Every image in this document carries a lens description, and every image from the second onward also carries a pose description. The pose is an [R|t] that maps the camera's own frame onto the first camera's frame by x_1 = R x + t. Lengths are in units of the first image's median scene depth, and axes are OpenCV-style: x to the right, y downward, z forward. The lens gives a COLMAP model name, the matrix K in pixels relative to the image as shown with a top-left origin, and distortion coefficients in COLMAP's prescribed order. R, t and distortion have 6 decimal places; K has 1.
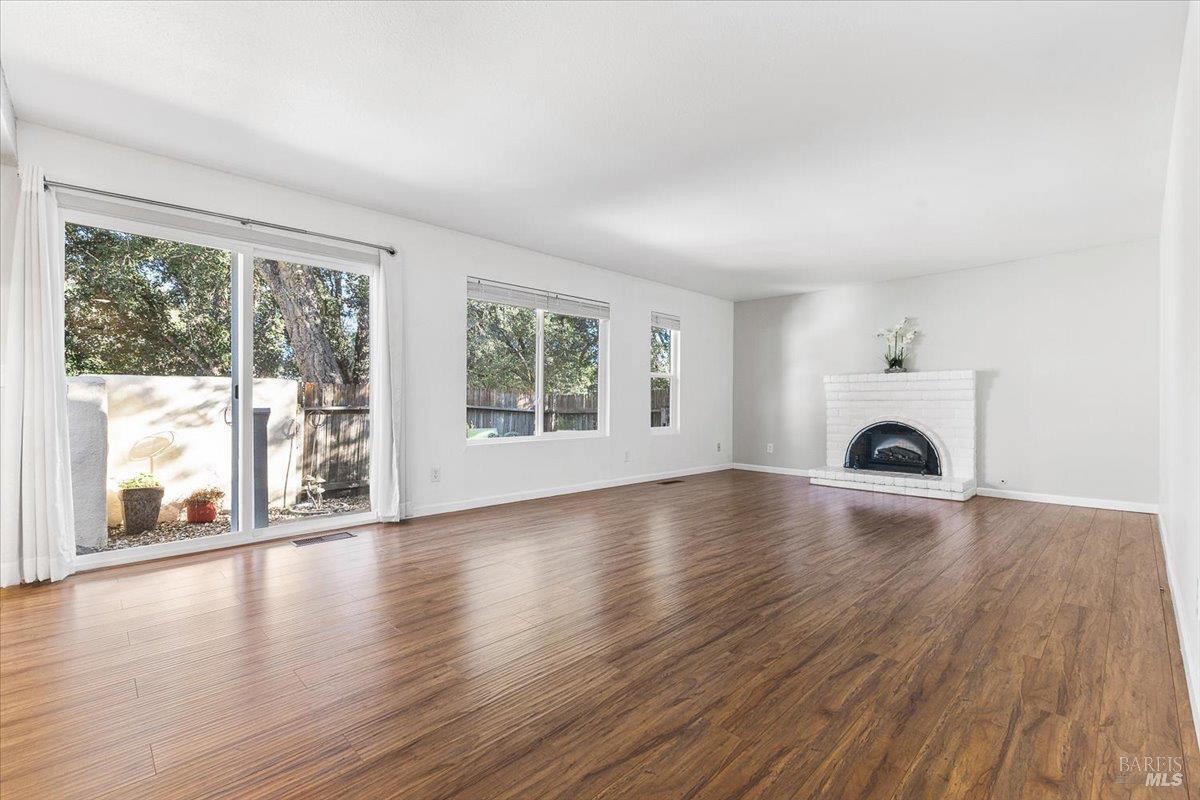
lens RADIAL K [[552.6, 0, 597.0], [0, 552.6, 402.1], [0, 0, 1]] dist [0.013628, 0.000067]
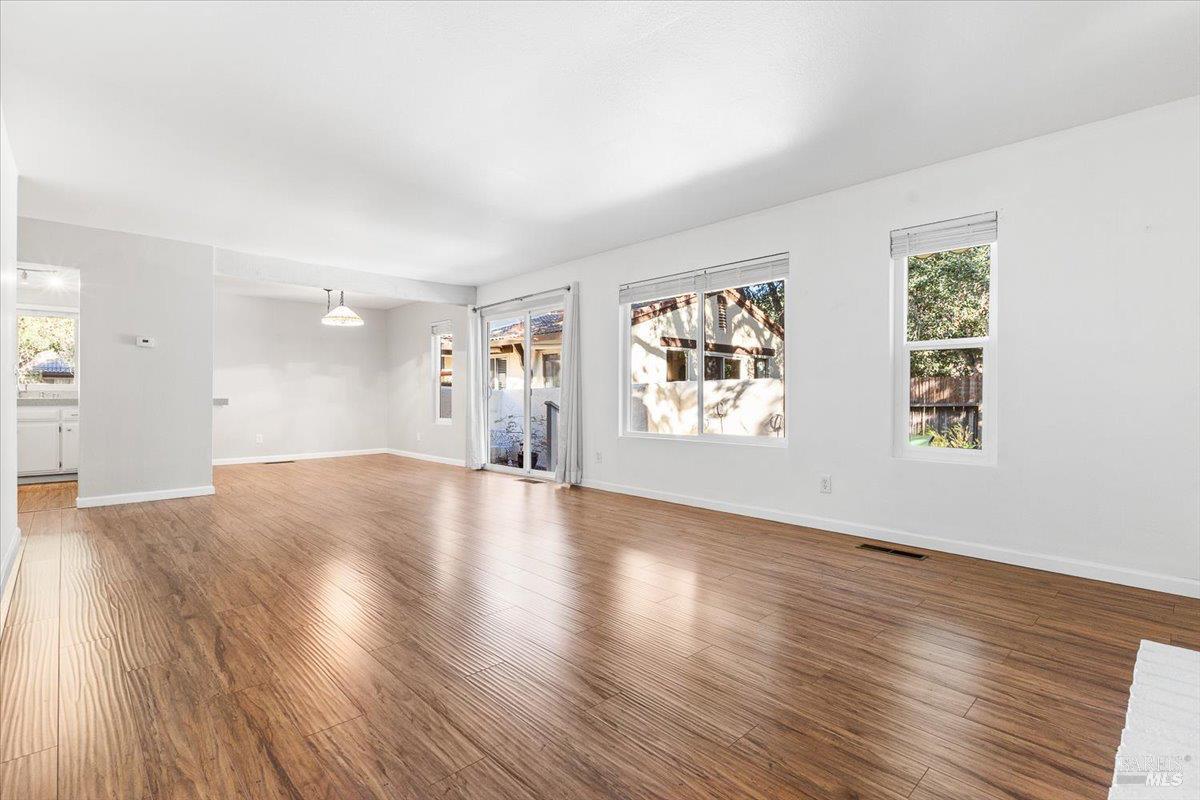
lens RADIAL K [[600.4, 0, 598.9], [0, 600.4, 398.4], [0, 0, 1]] dist [-0.001887, -0.000293]
pose [[-0.075437, -0.004843, -0.997139, 0.968625], [-0.005550, 0.999975, -0.004437, 0.006875], [0.997135, 0.005199, -0.075462, 1.035715]]
